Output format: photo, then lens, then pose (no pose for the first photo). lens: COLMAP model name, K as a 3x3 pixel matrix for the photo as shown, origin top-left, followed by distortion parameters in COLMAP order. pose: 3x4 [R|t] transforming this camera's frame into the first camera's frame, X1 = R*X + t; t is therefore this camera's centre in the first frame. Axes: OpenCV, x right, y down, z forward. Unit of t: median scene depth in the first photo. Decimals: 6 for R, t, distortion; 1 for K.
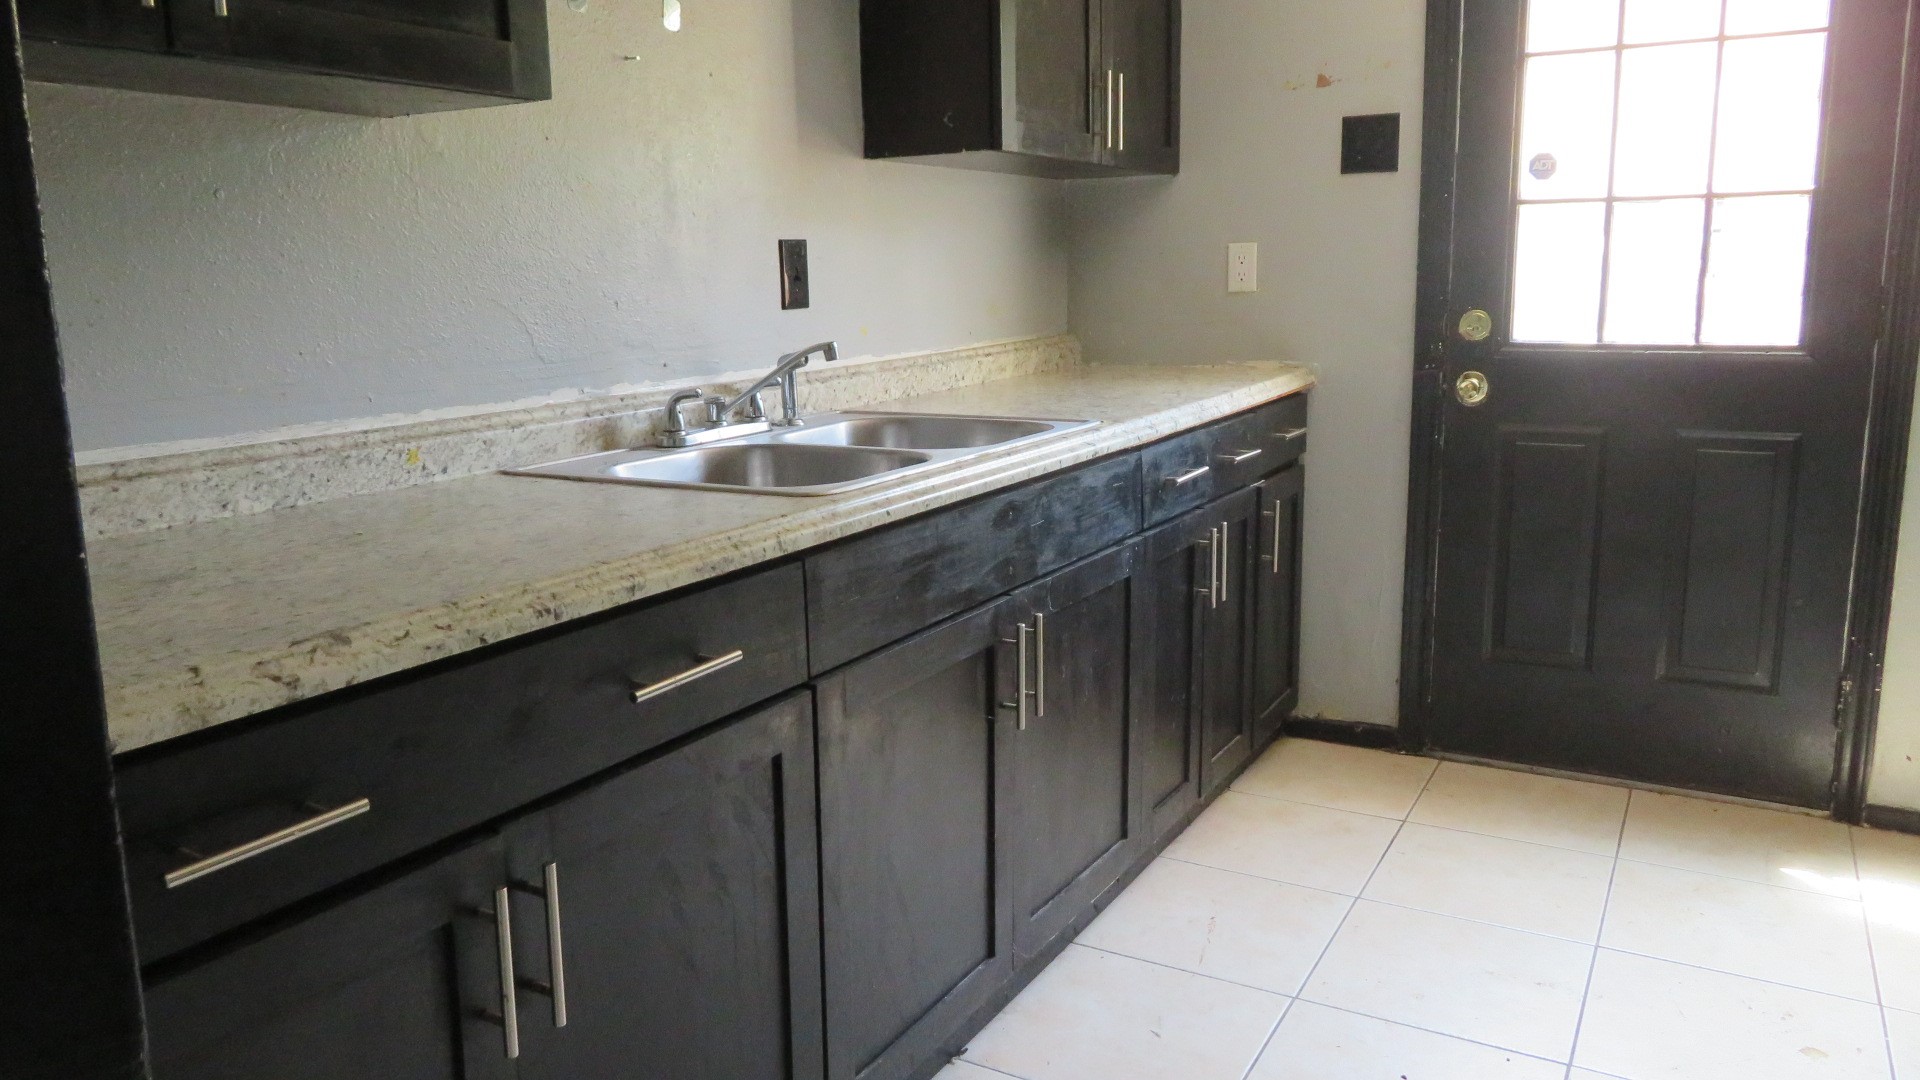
lens RADIAL K [[1367.3, 0, 963.0], [0, 1367.3, 545.5], [0, 0, 1]] dist [-0.002739, -0.004063]
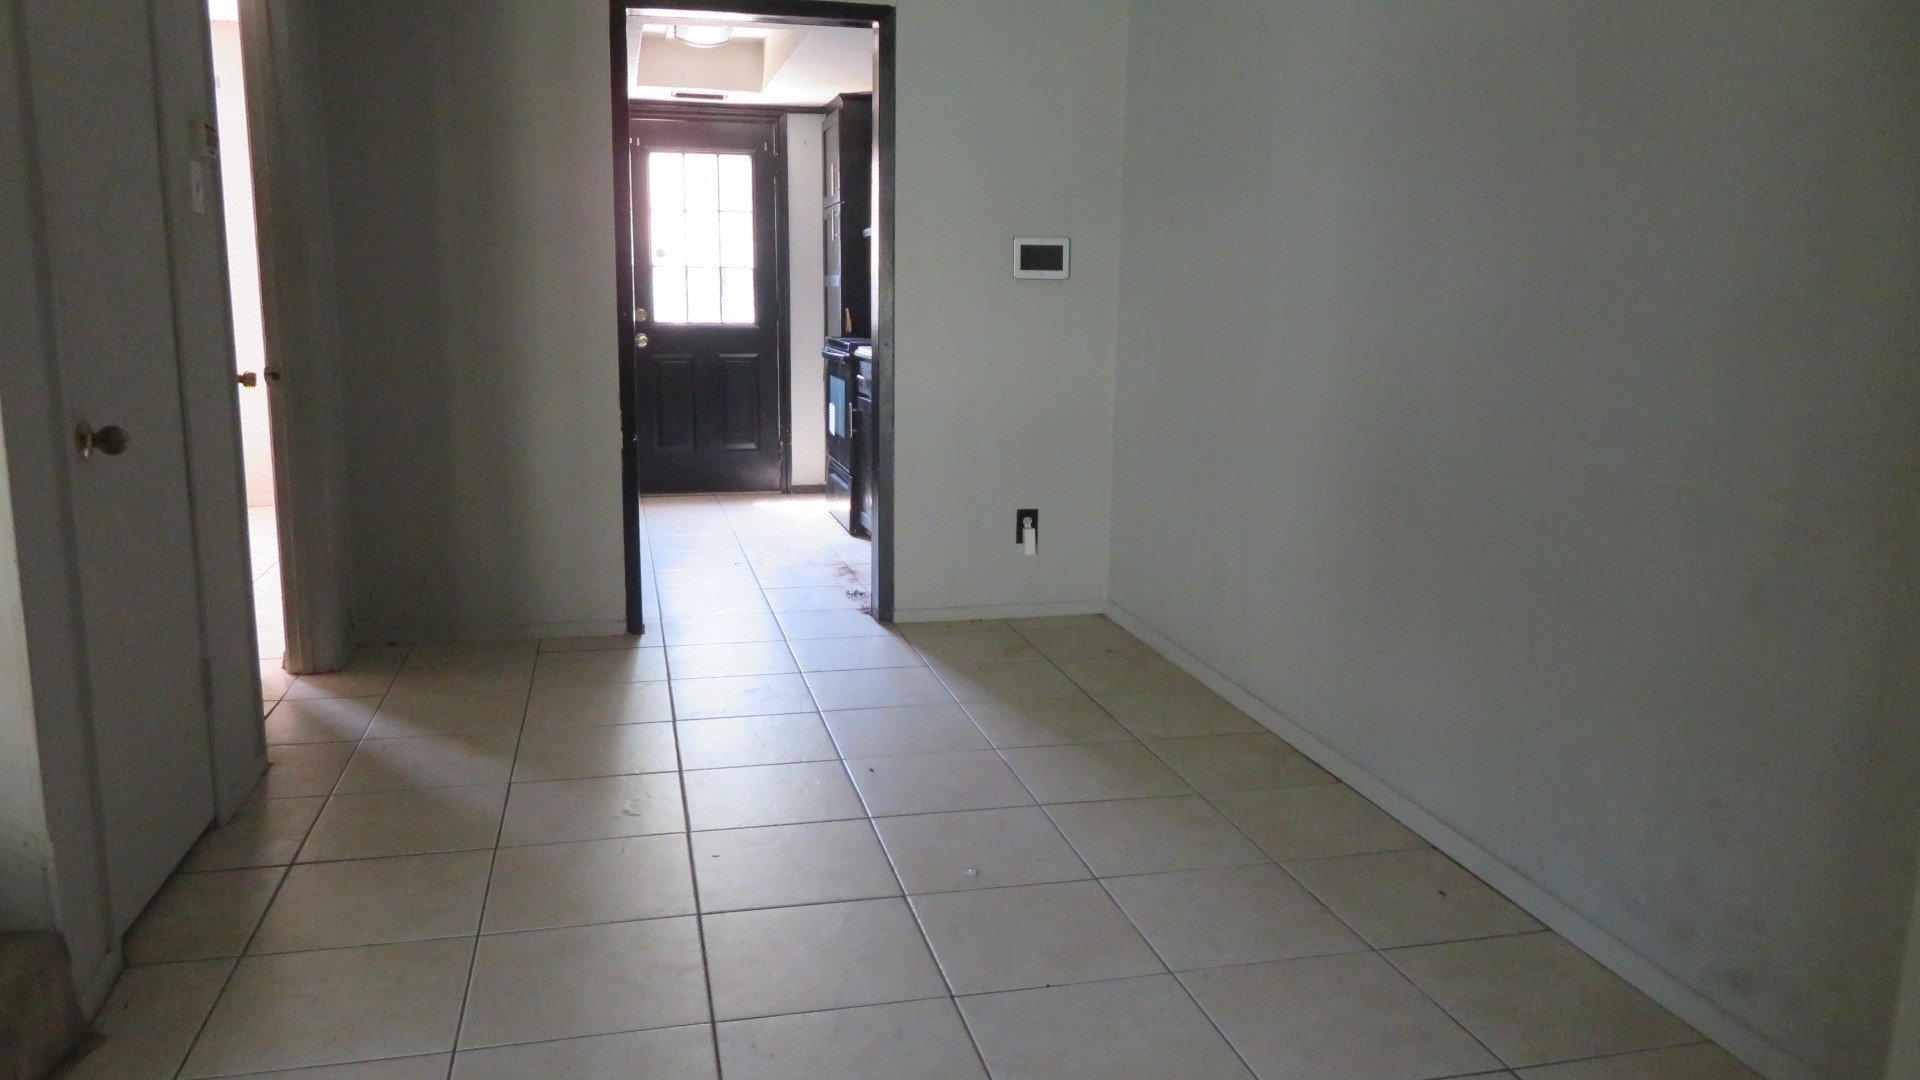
lens RADIAL K [[1367.3, 0, 963.3], [0, 1367.3, 539.0], [0, 0, 1]] dist [-0.002739, -0.004063]
pose [[0.746601, -0.100870, 0.657581, -0.889228], [0.100209, 0.994212, 0.038732, 0.211856], [-0.657682, 0.036978, 0.752388, -1.279404]]
